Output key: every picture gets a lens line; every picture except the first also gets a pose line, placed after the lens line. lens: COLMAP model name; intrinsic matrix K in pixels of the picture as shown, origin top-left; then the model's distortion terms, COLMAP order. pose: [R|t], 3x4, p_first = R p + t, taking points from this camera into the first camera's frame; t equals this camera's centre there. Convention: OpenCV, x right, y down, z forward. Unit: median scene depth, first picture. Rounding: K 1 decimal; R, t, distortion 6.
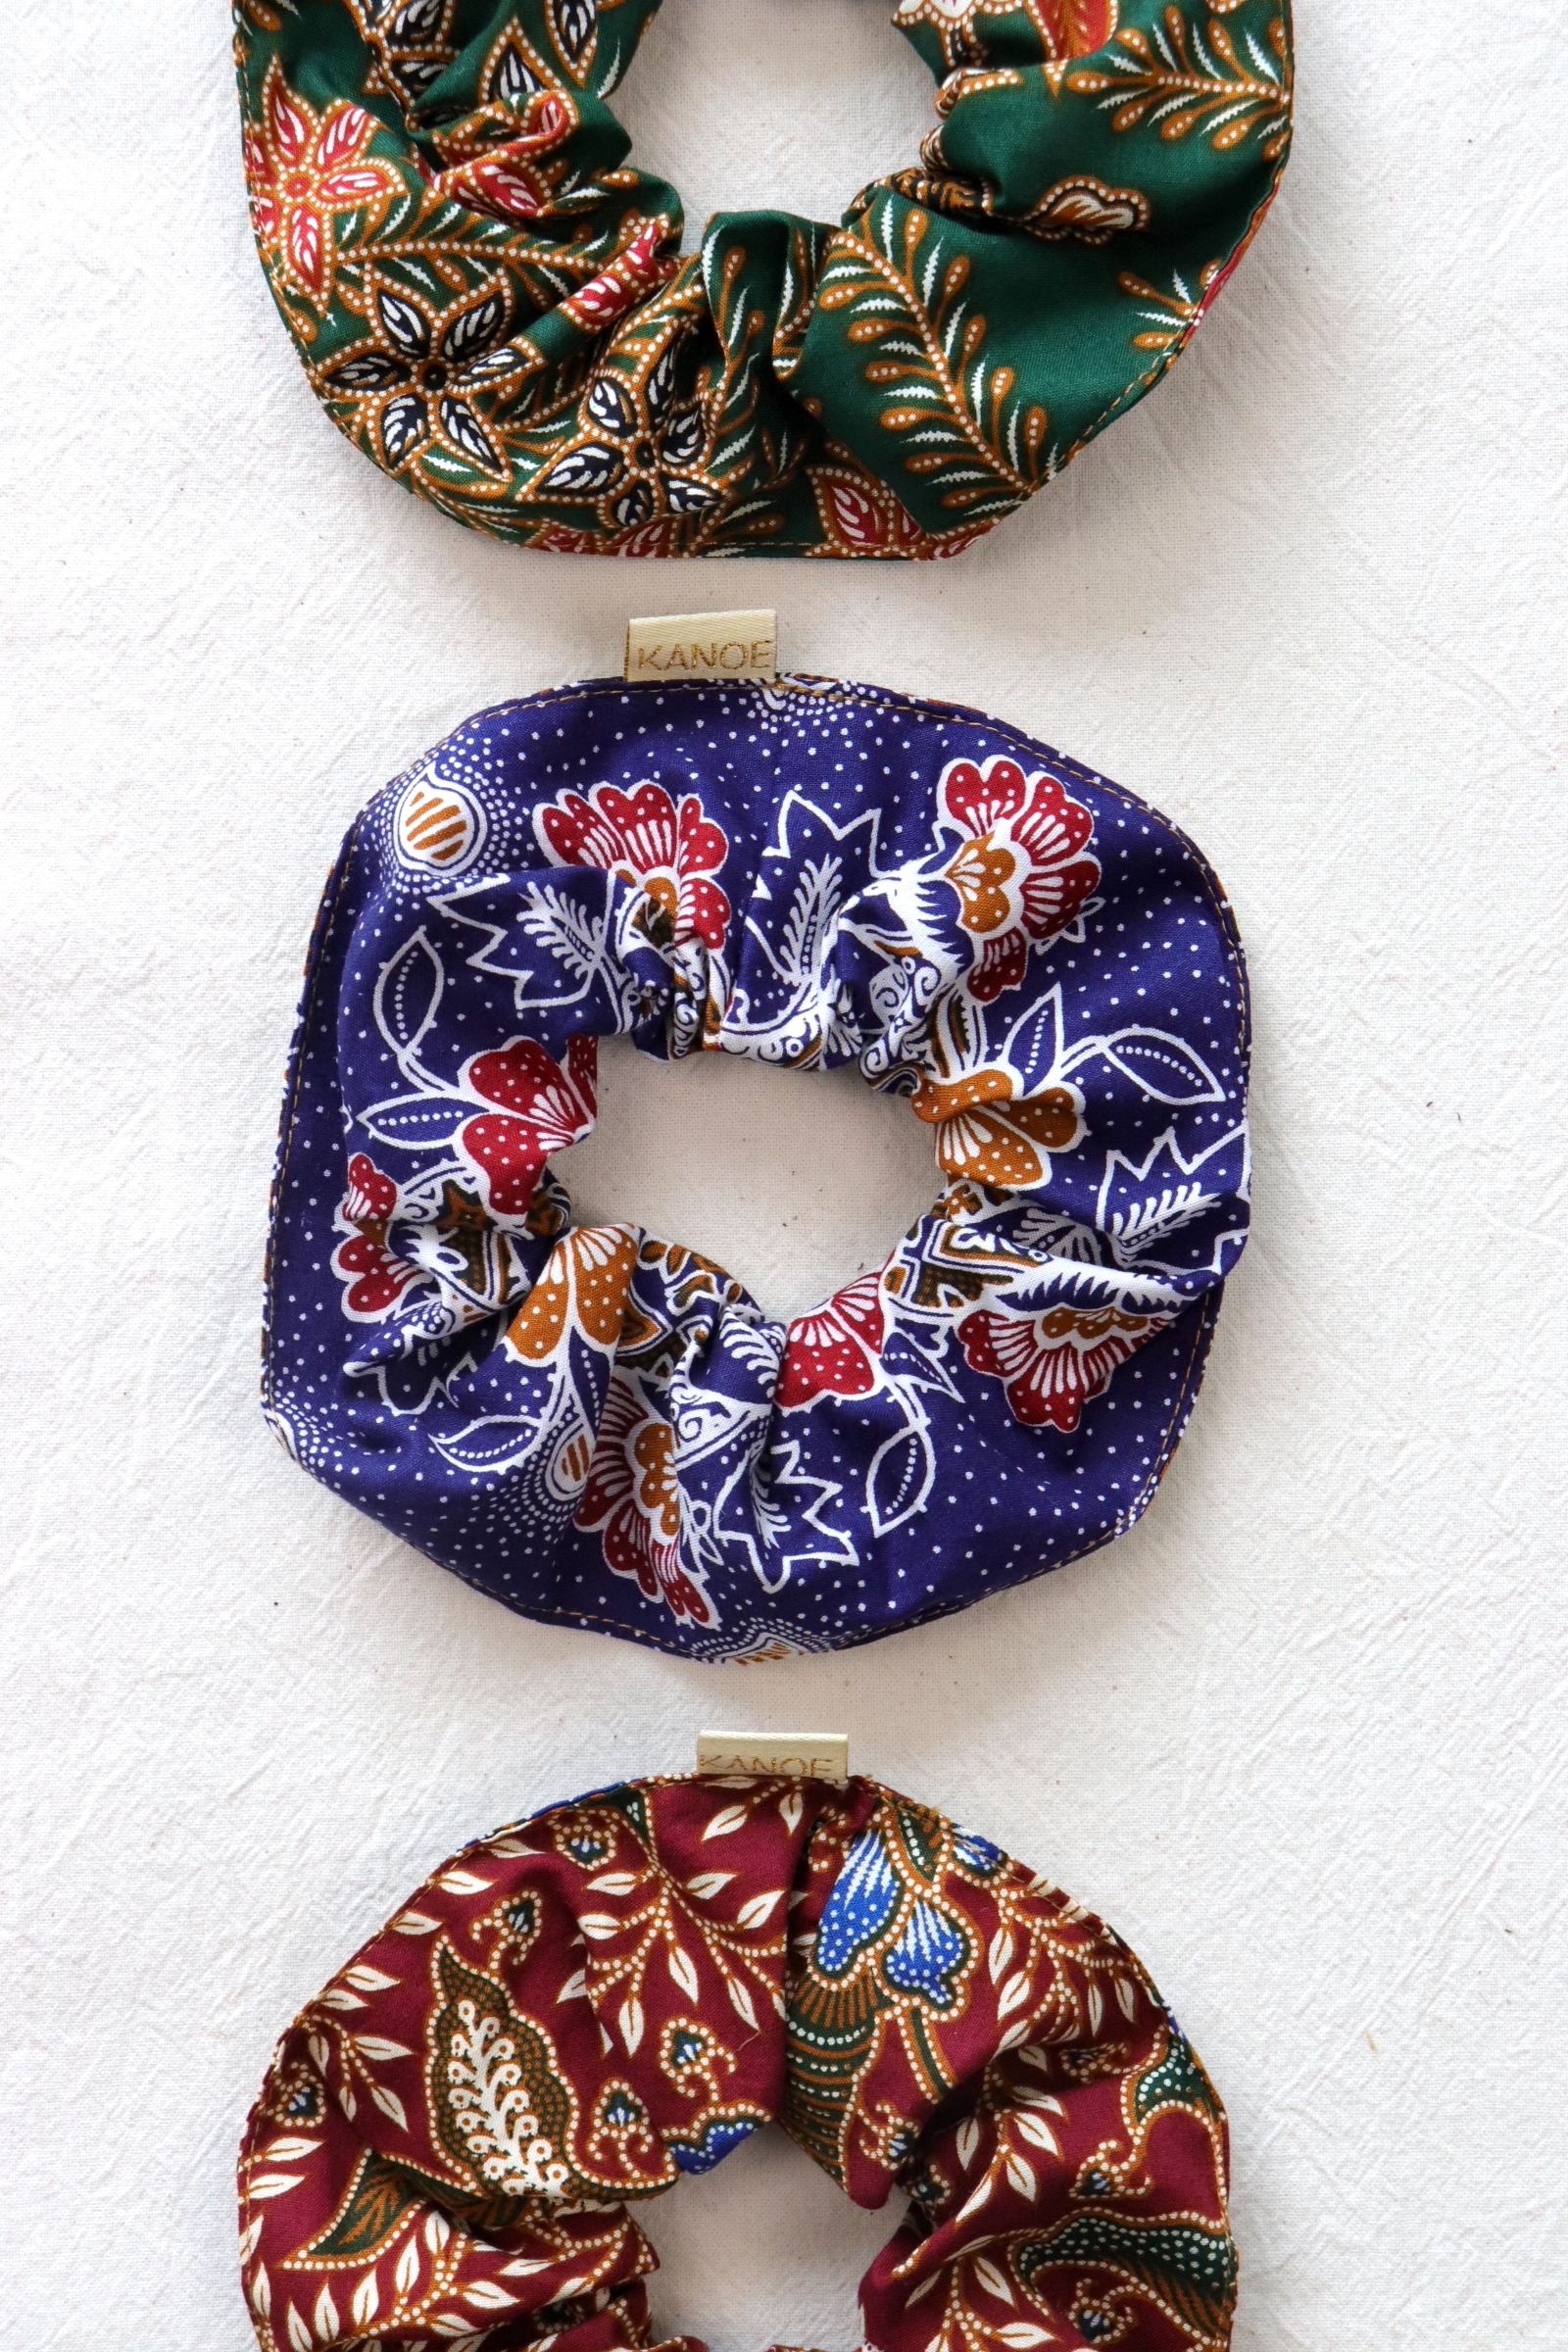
lens RADIAL K [[4391.4, 0, 720.6], [0, 4391.4, 1202.0], [0, 0, 1]] dist [0.143330, 0.206229]
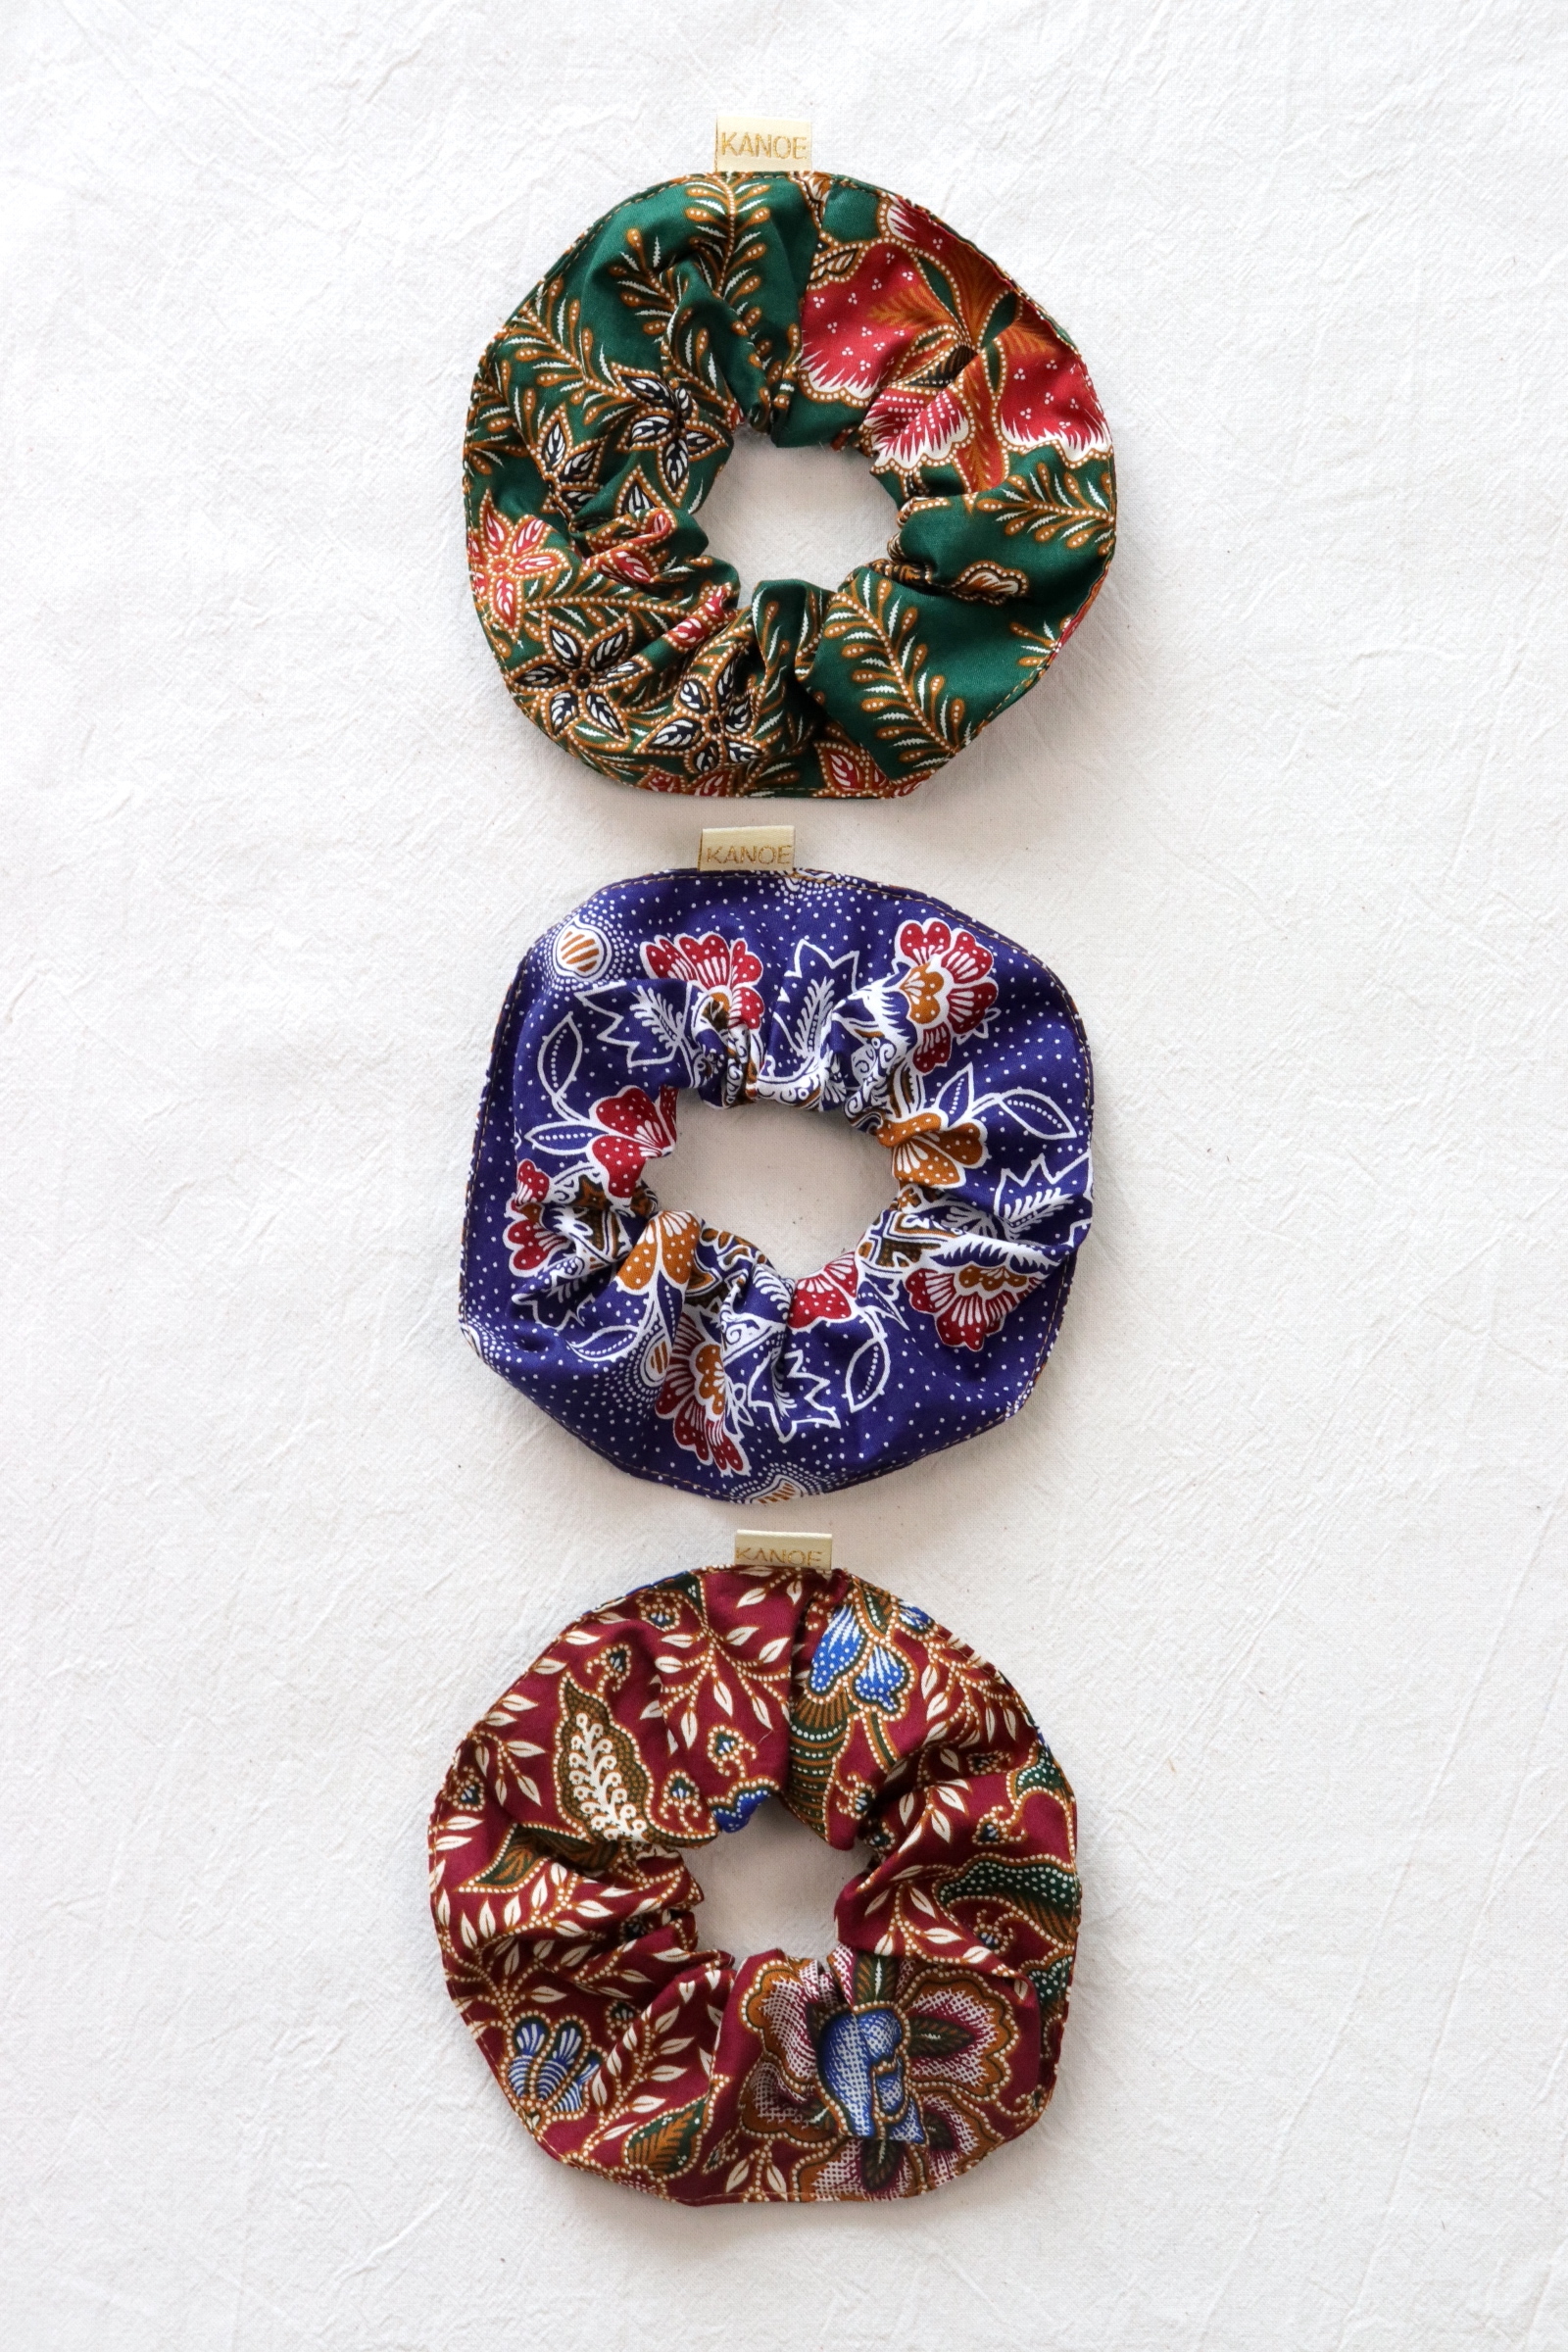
lens RADIAL K [[4561.4, 0, 692.0], [0, 4561.4, 1247.6], [0, 0, 1]] dist [0.133835, 0.043873]
pose [[0.999881, 0.015302, 0.002065, -0.025333], [-0.014882, 0.990702, -0.135236, 0.238074], [-0.004115, 0.135189, 0.990811, -0.608310]]
